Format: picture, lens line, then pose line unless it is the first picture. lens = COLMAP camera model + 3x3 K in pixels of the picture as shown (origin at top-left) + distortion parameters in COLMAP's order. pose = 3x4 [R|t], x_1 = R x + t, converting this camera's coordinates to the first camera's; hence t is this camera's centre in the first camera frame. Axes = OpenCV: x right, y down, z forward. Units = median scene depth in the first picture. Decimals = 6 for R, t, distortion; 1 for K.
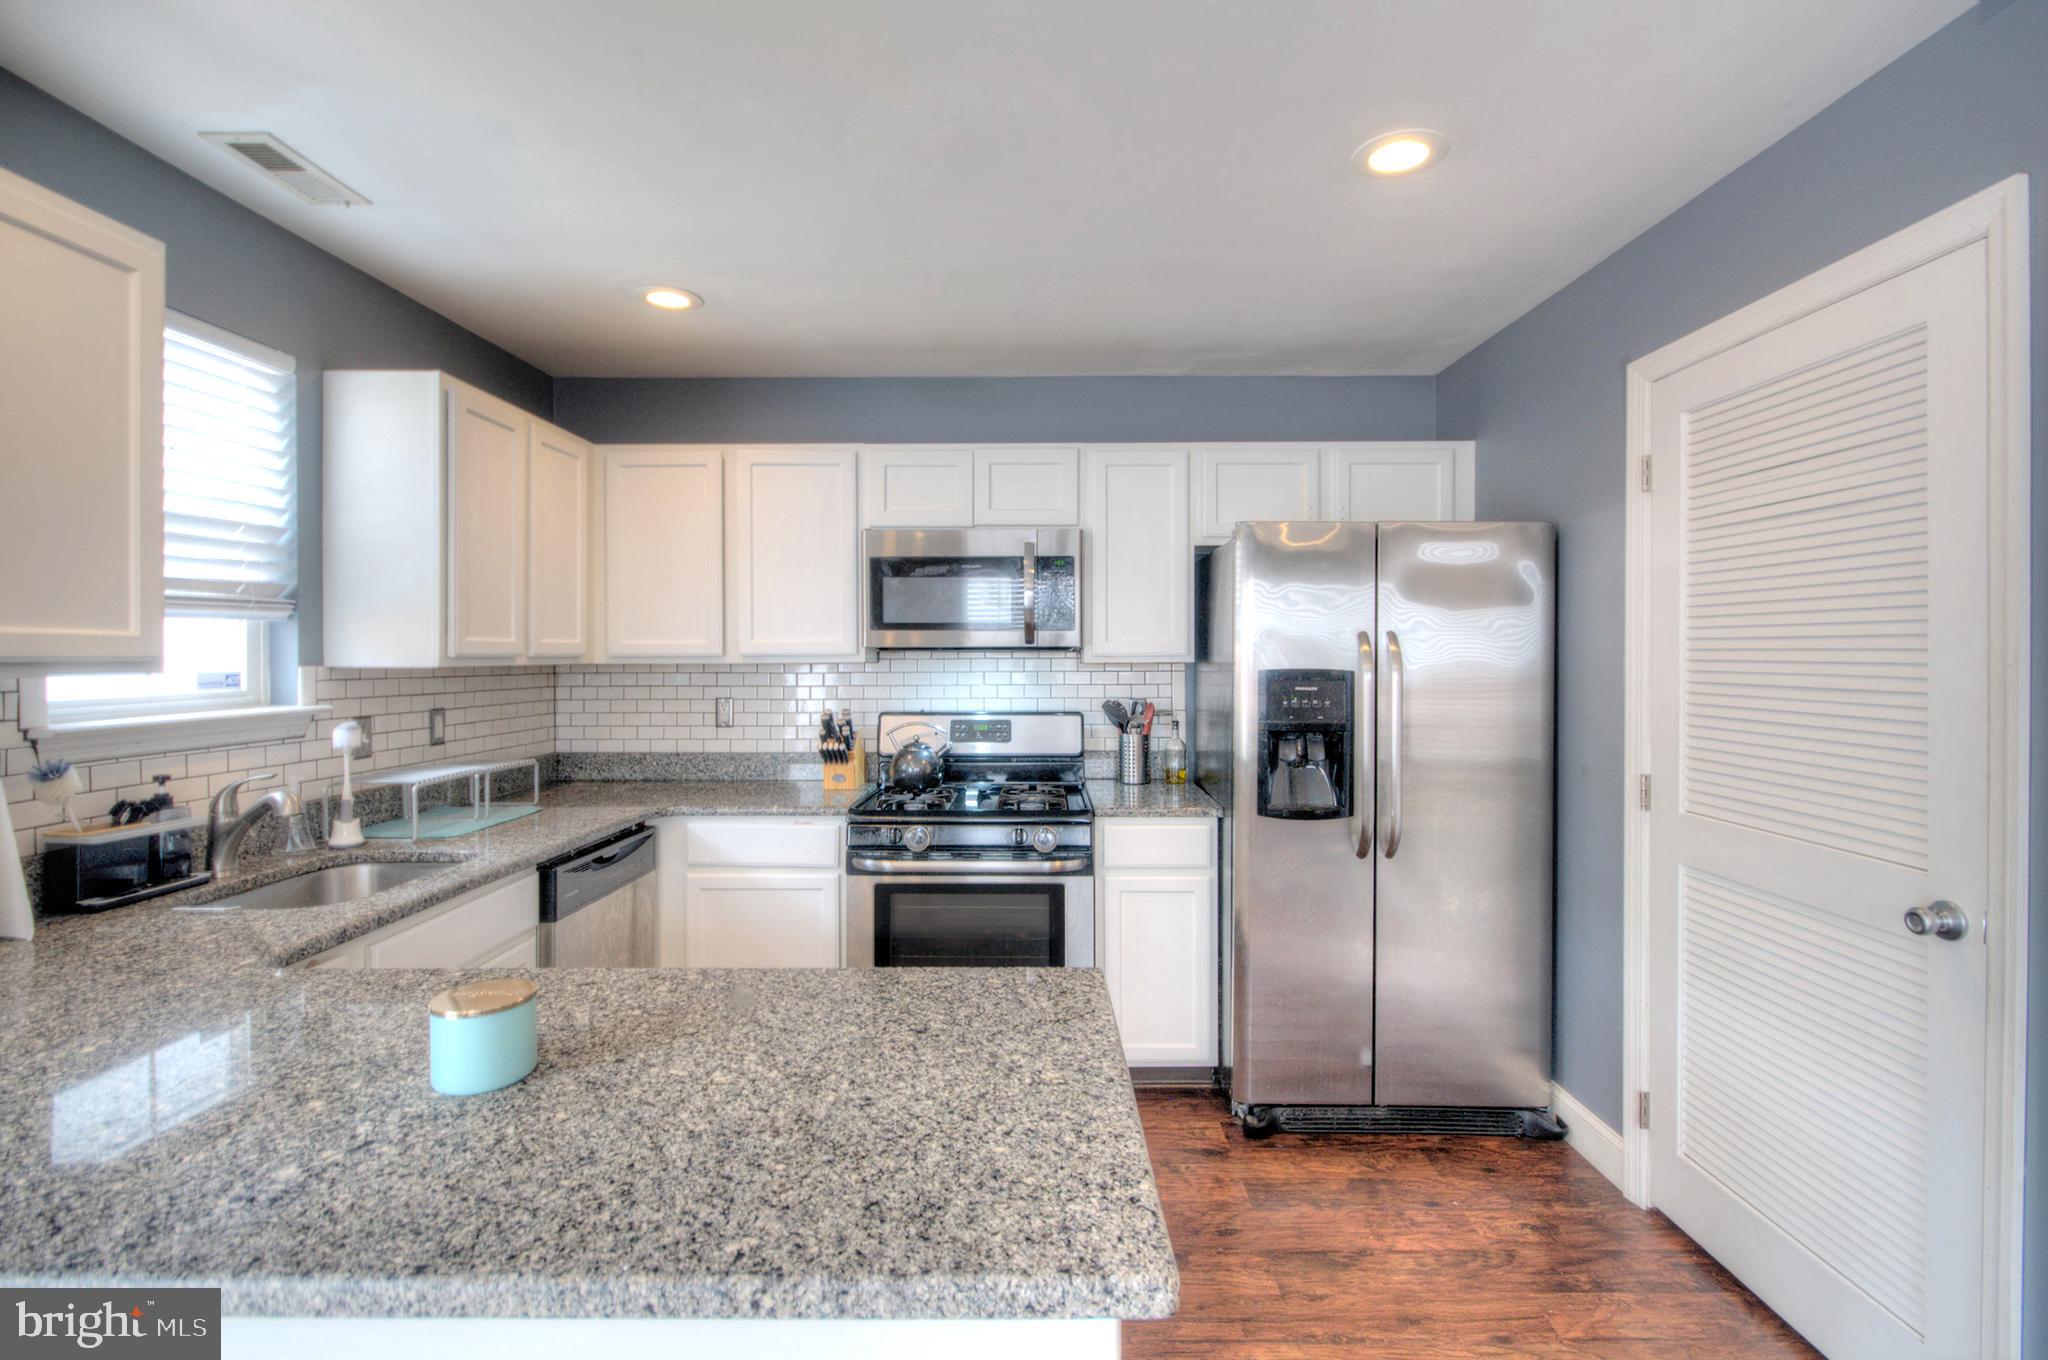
lens RADIAL K [[918.1, 0, 1006.9], [0, 918.1, 658.4], [0, 0, 1]] dist [-0.003883, -0.000163]
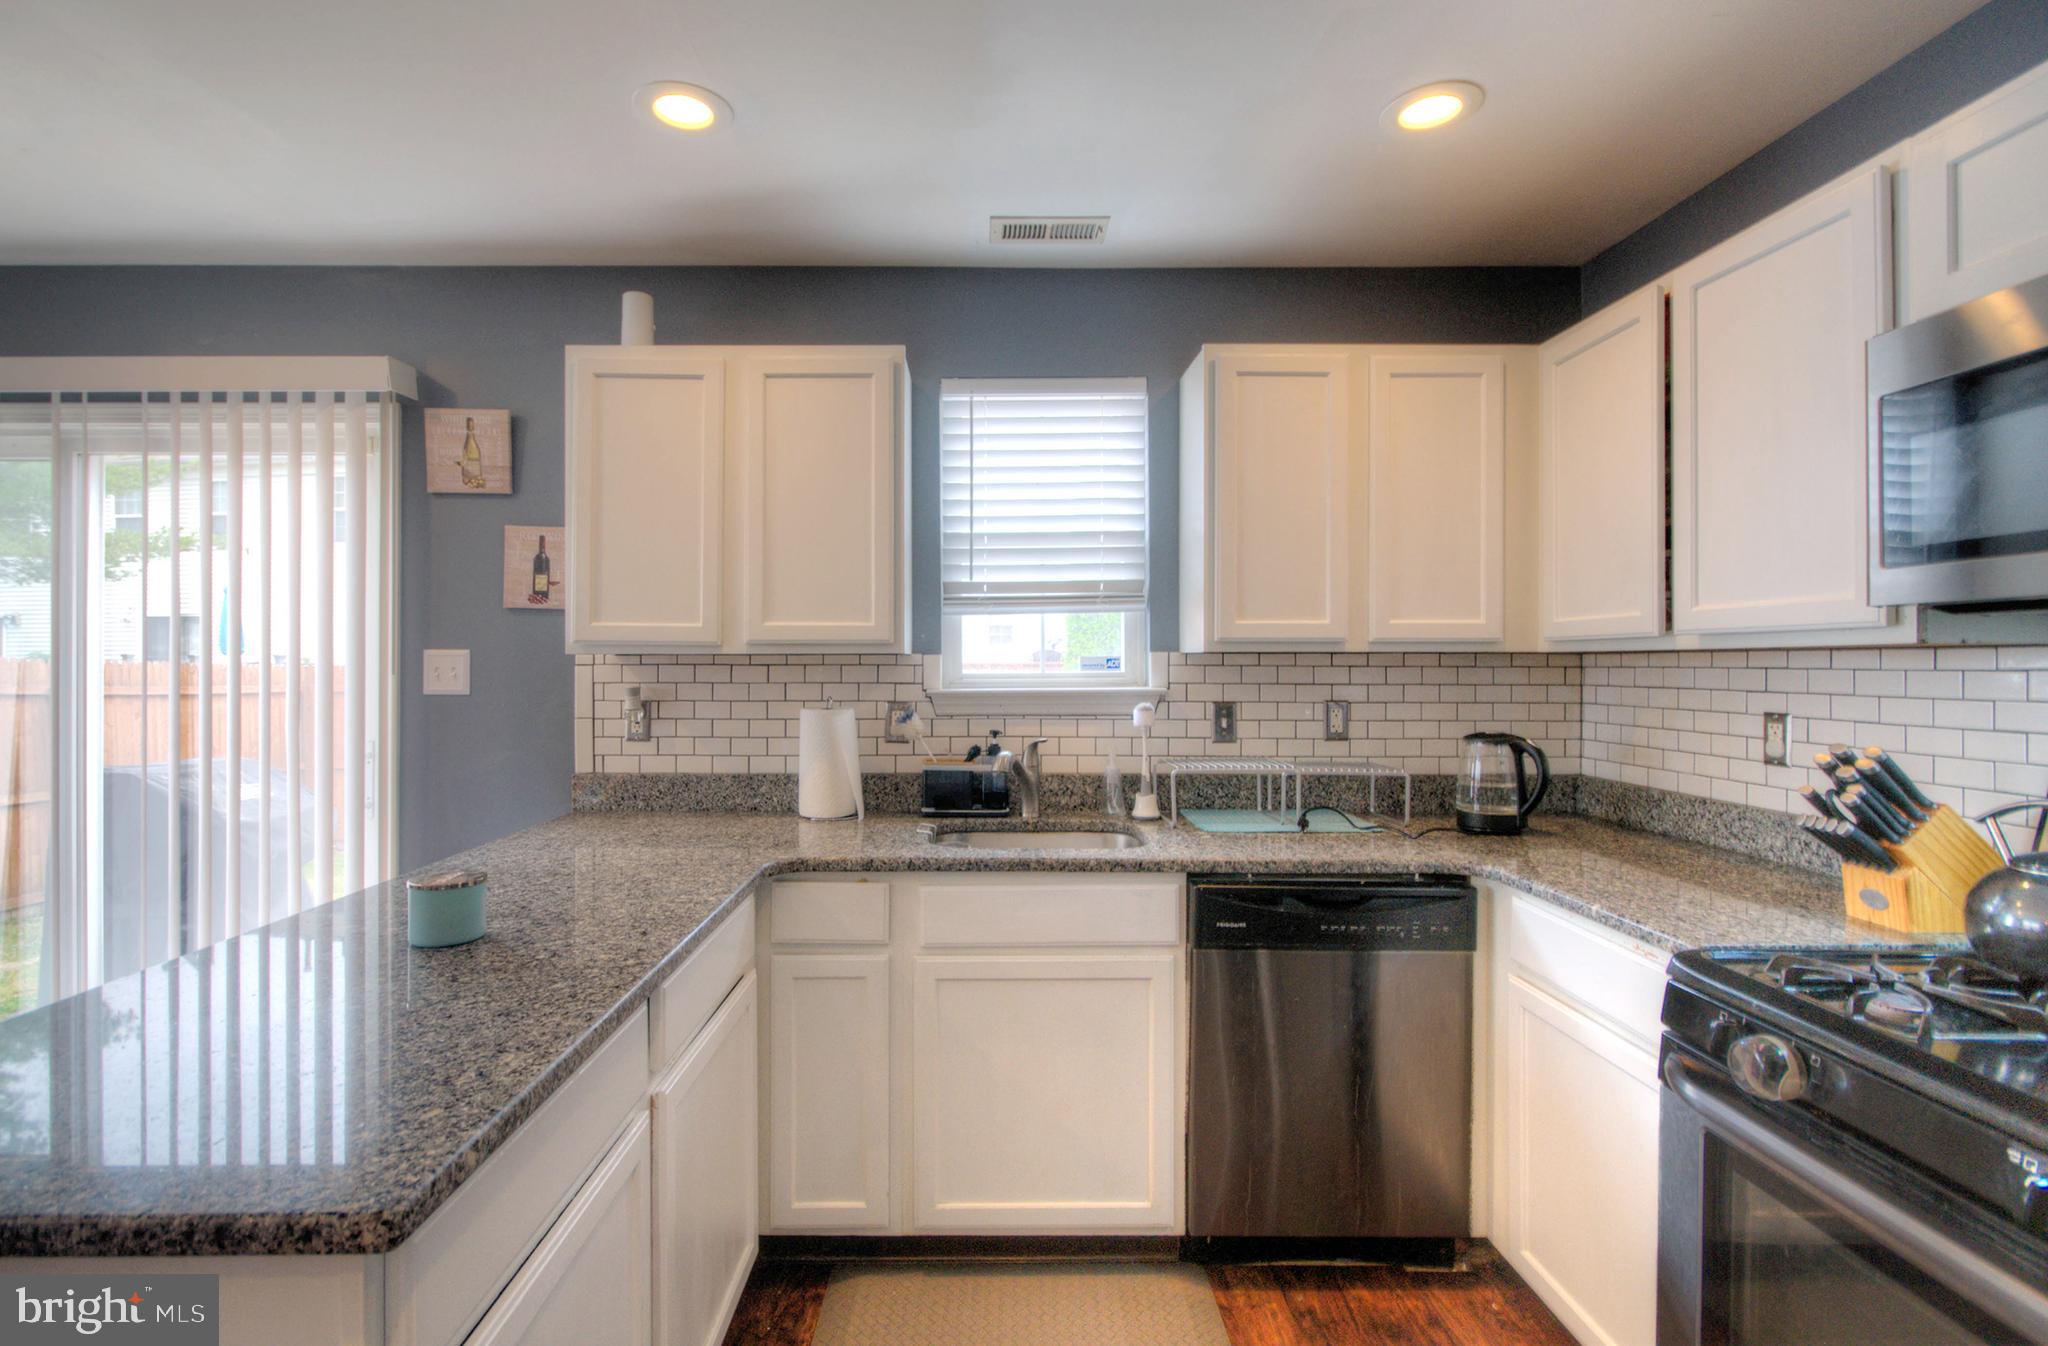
lens RADIAL K [[948.7, 0, 1024.0], [0, 948.7, 660.1], [0, 0, 1]] dist [0.001718, 0.000243]
pose [[0.040657, -0.000153, -0.999173, 0.357648], [-0.003751, 0.999993, -0.000306, 0.018353], [0.999166, 0.003760, 0.040656, 0.745267]]
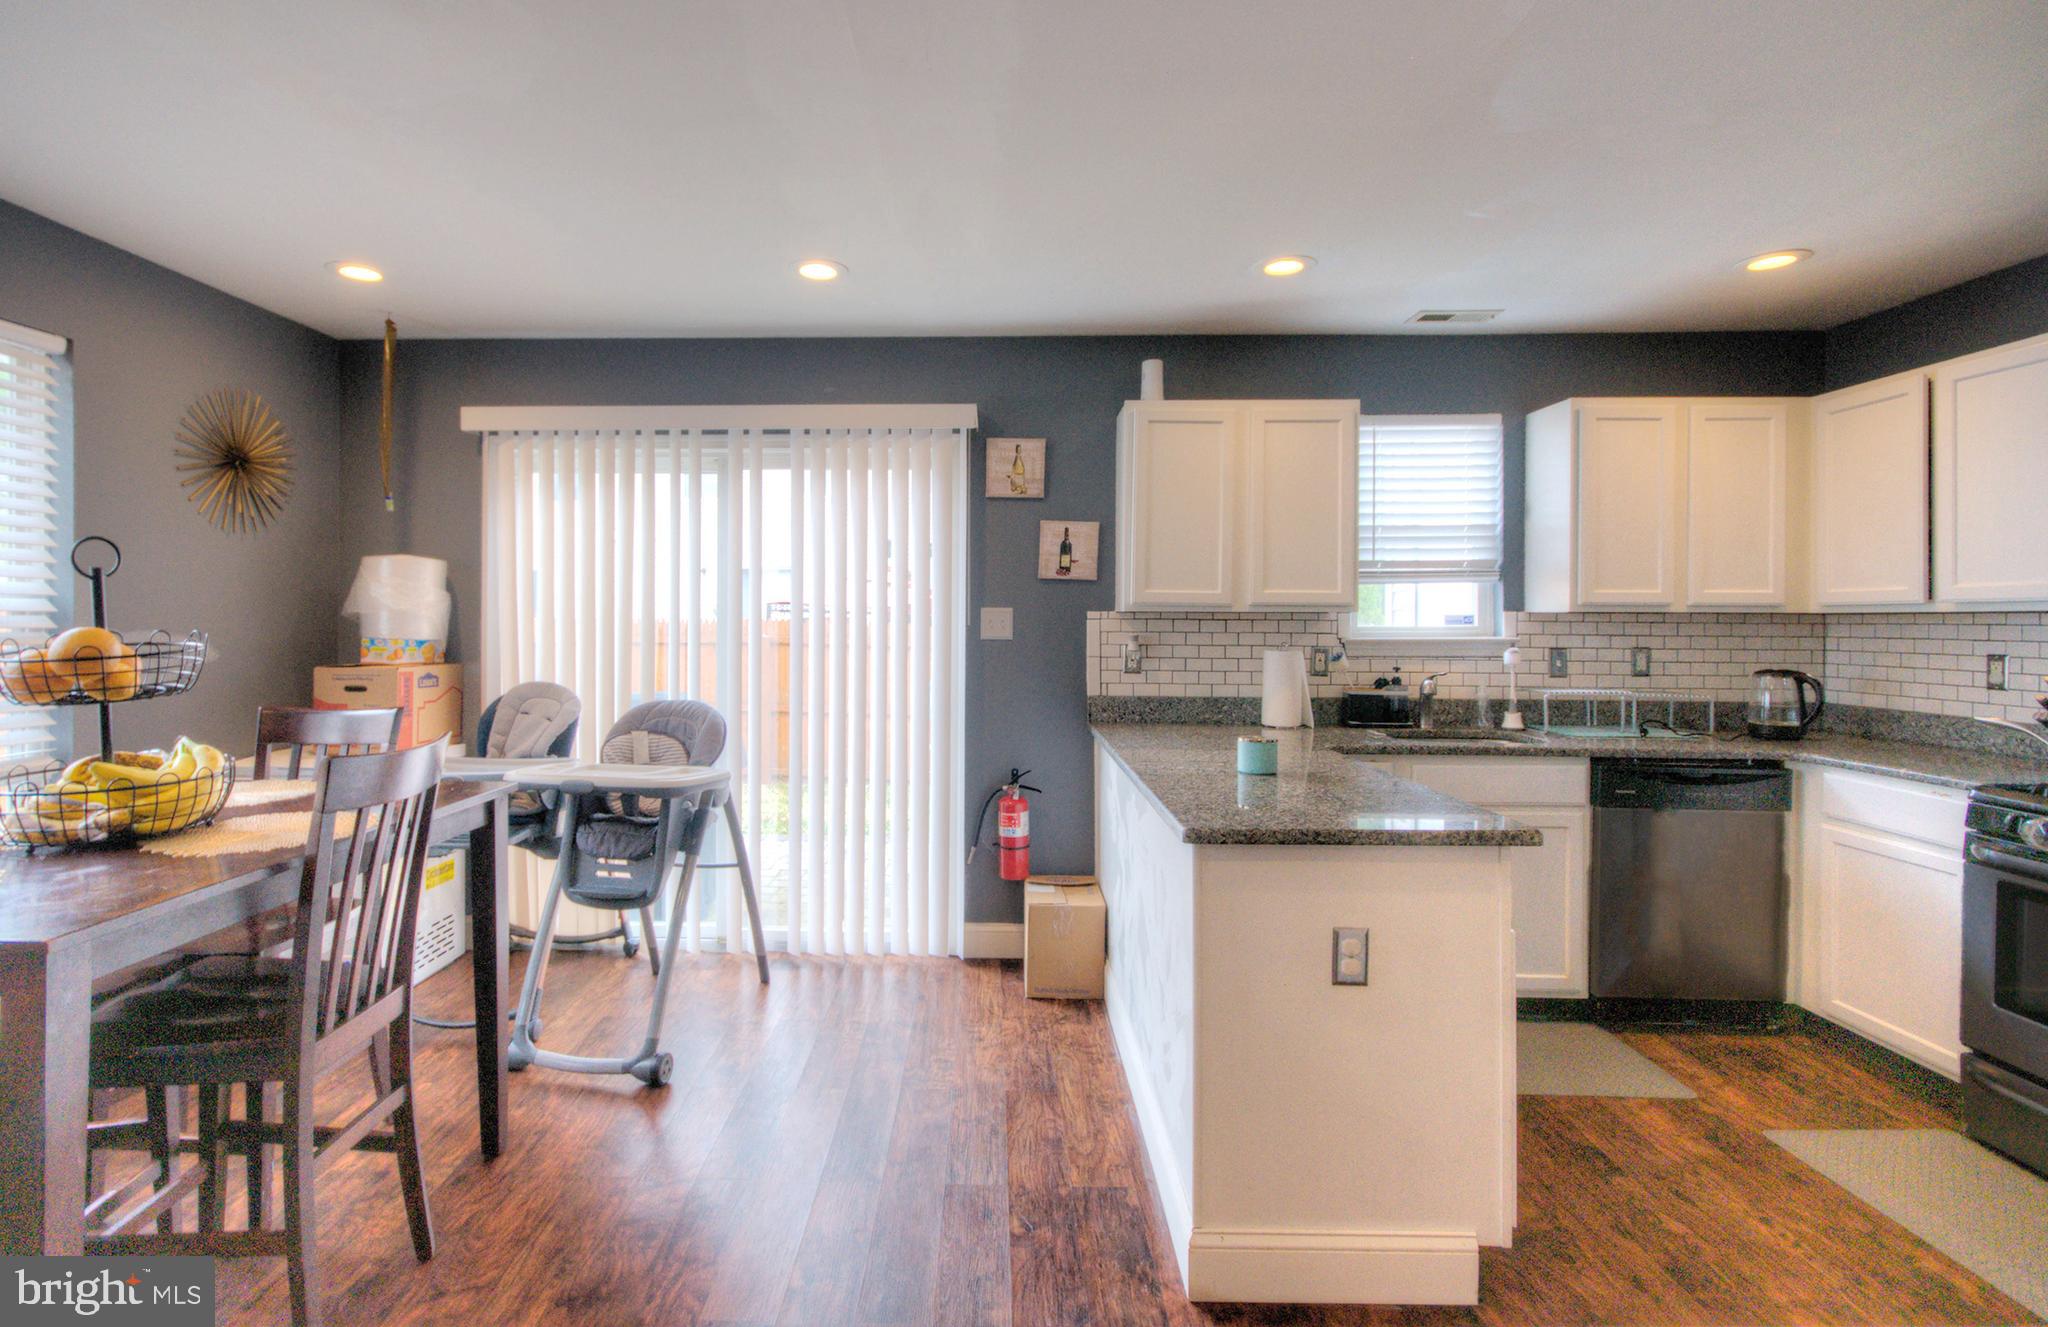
lens RADIAL K [[987.1, 0, 991.6], [0, 987.1, 615.0], [0, 0, 1]] dist [-0.001004, -0.000820]
pose [[-0.000160, -0.000987, -0.999999, 0.840570], [-0.007979, 0.999968, -0.000986, 0.021620], [0.999968, 0.007979, -0.000168, 0.124188]]
